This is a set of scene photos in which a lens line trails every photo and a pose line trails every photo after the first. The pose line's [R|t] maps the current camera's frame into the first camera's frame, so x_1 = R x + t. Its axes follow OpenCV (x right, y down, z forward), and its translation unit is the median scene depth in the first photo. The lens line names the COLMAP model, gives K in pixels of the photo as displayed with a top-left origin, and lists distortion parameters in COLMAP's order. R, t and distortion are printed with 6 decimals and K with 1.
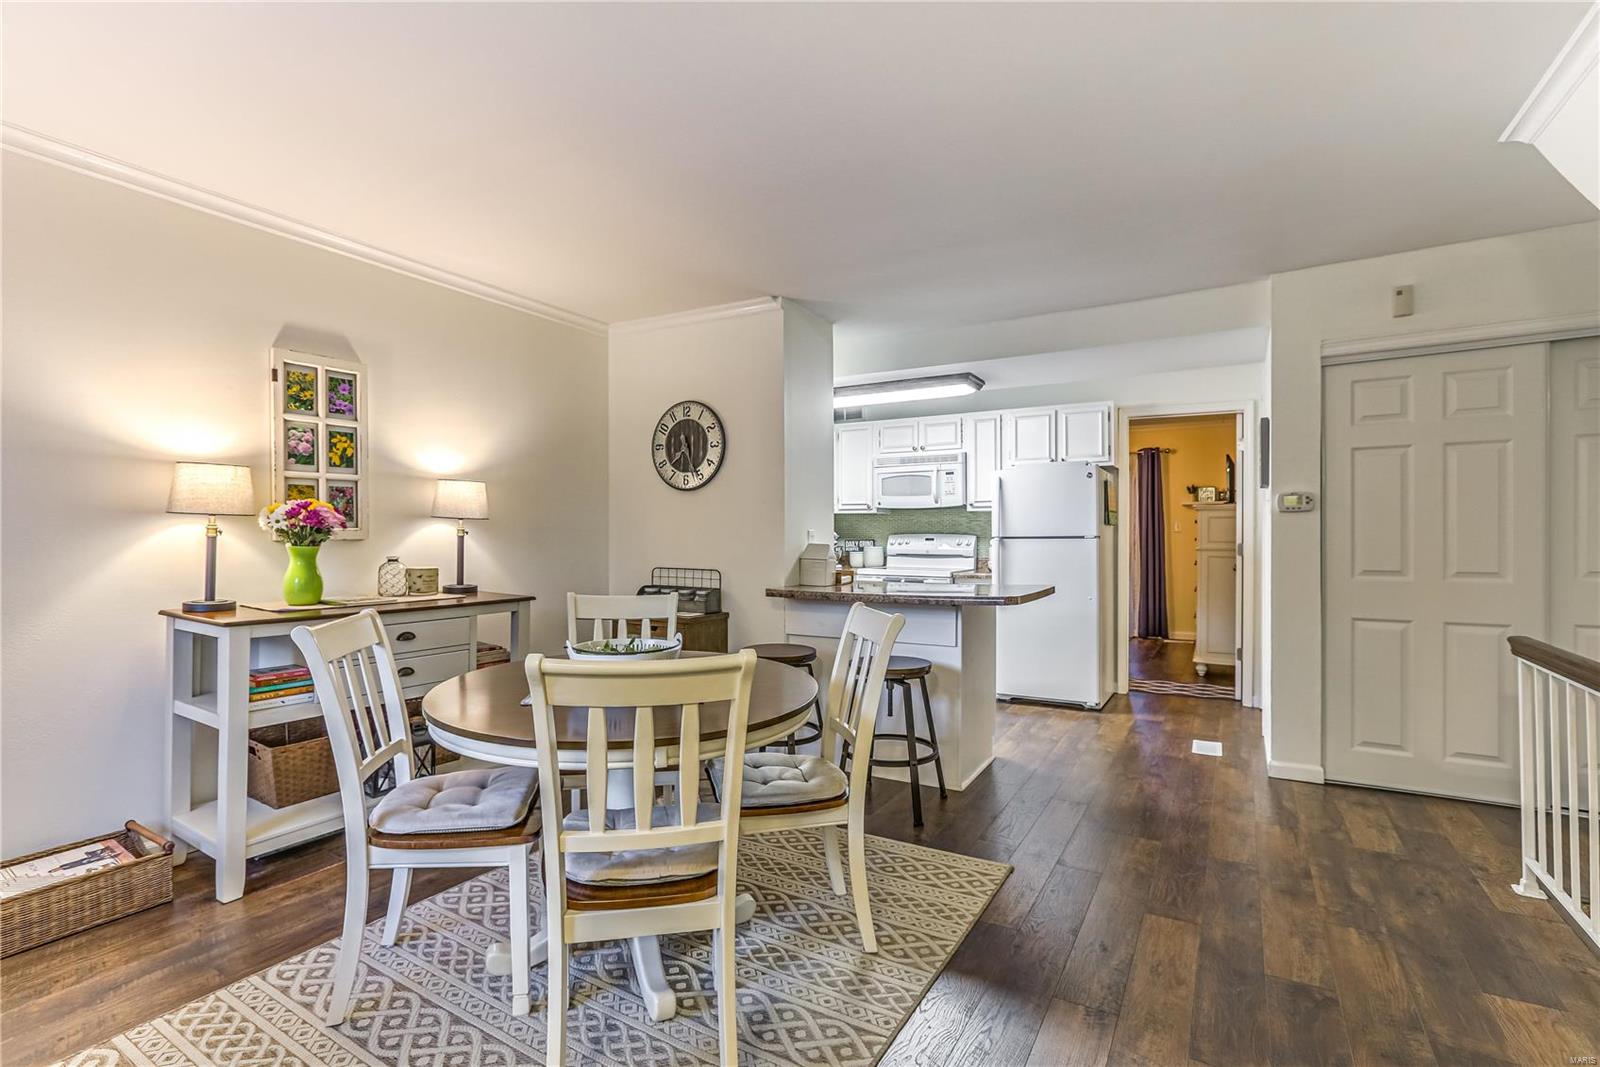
lens RADIAL K [[733.5, 0, 801.6], [0, 733.5, 536.7], [0, 0, 1]] dist [-0.008427, 0.002734]
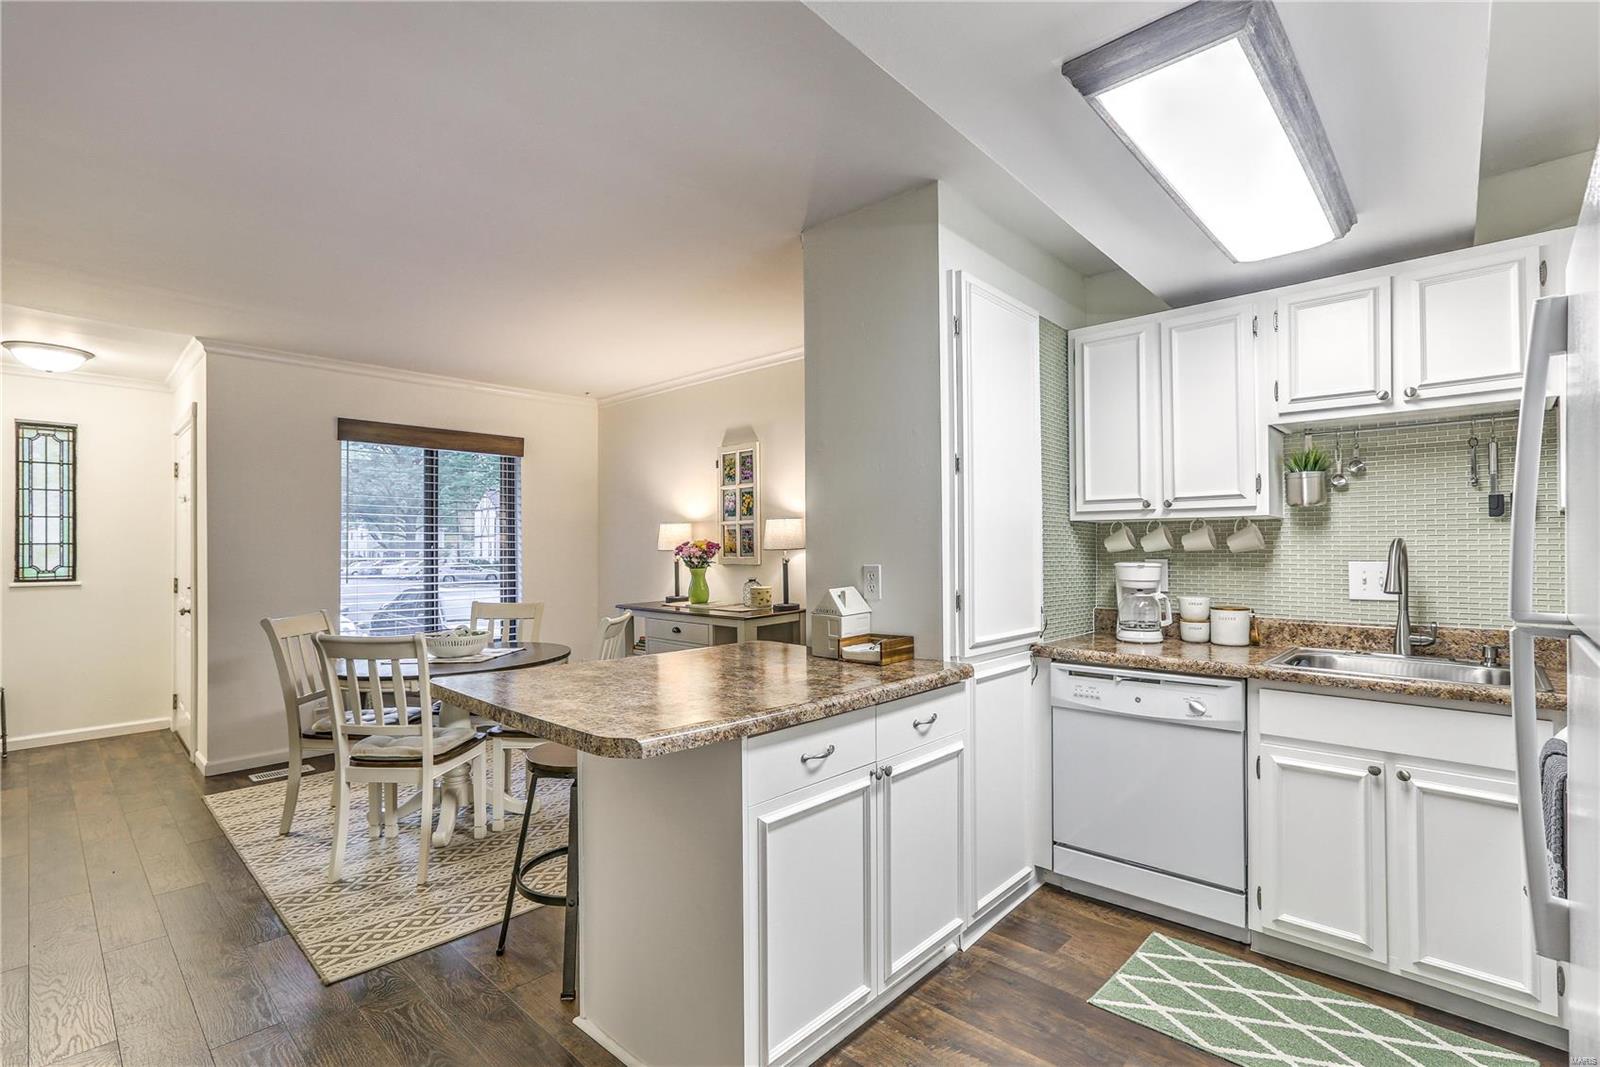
lens RADIAL K [[733.5, 0, 764.5], [0, 733.5, 541.2], [0, 0, 1]] dist [-0.008427, 0.002734]
pose [[-0.226794, -0.005760, -0.973926, 0.478197], [0.000652, 0.999981, -0.006066, -0.019847], [0.973943, -0.002010, -0.226786, 0.808887]]
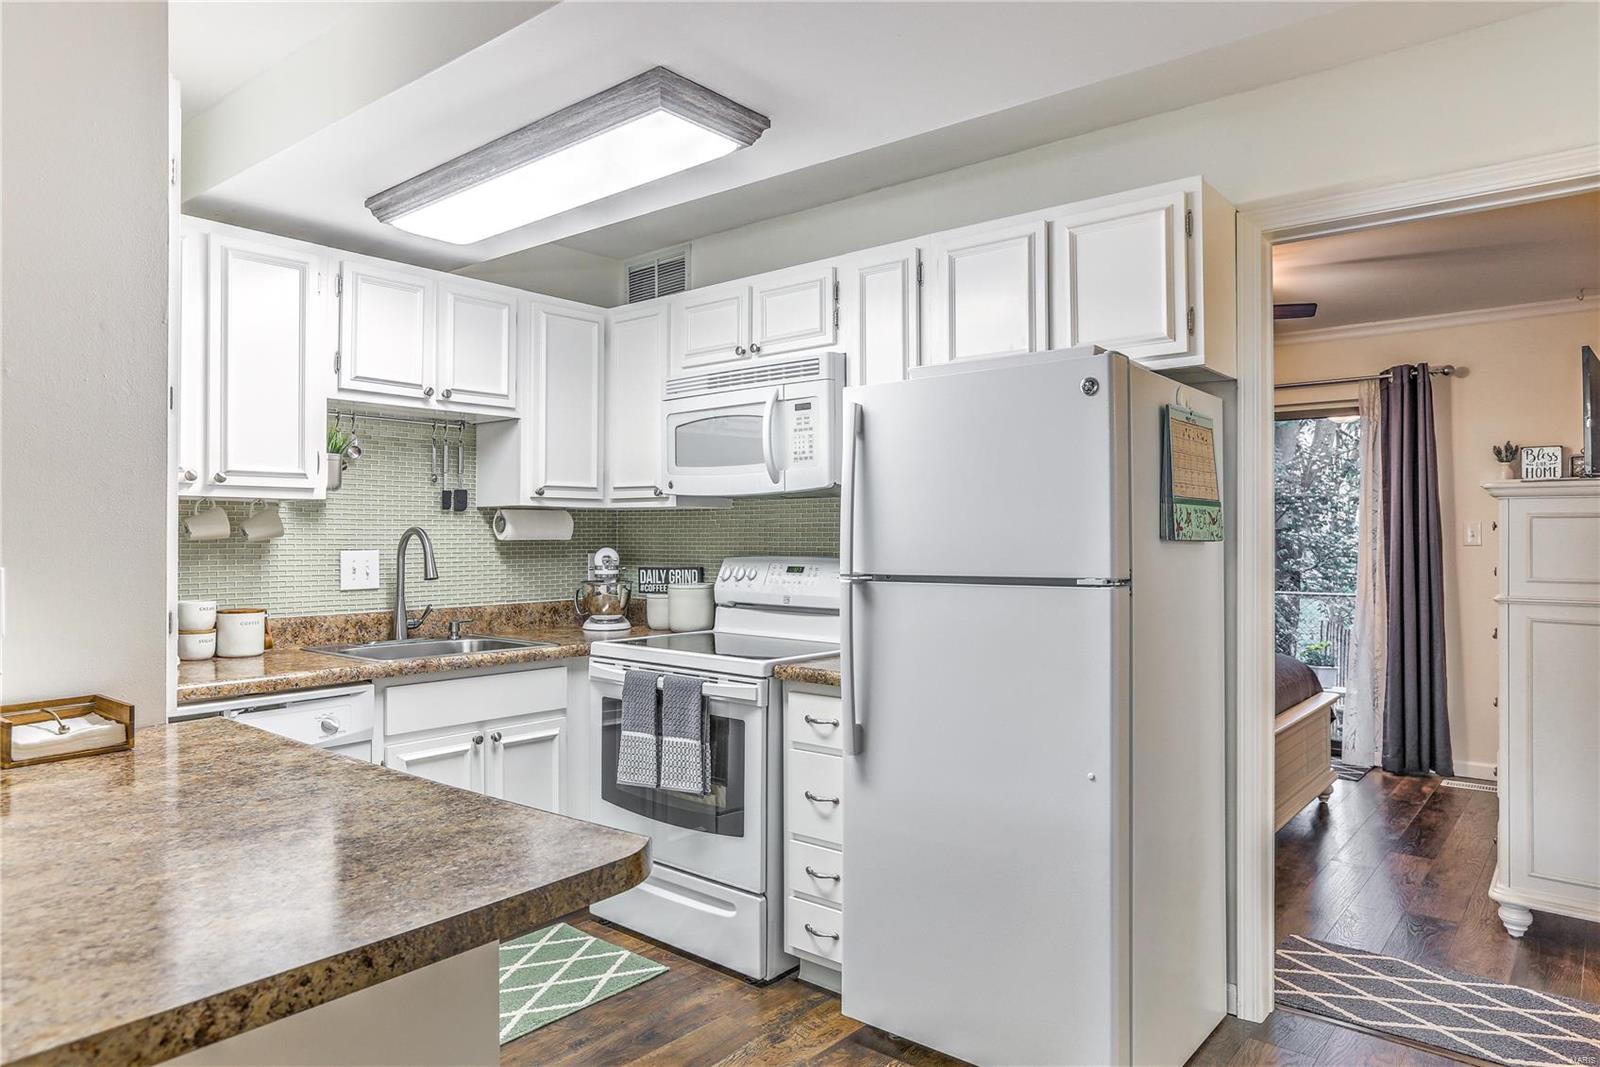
lens RADIAL K [[994.6, 0, 802.1], [0, 994.6, 523.7], [0, 0, 1]] dist [-0.004326, 0.003963]
pose [[0.988211, -0.001377, -0.153091, 0.333678], [-0.001157, 0.999864, -0.016463, -0.016917], [0.153093, 0.016446, 0.988075, 0.552098]]
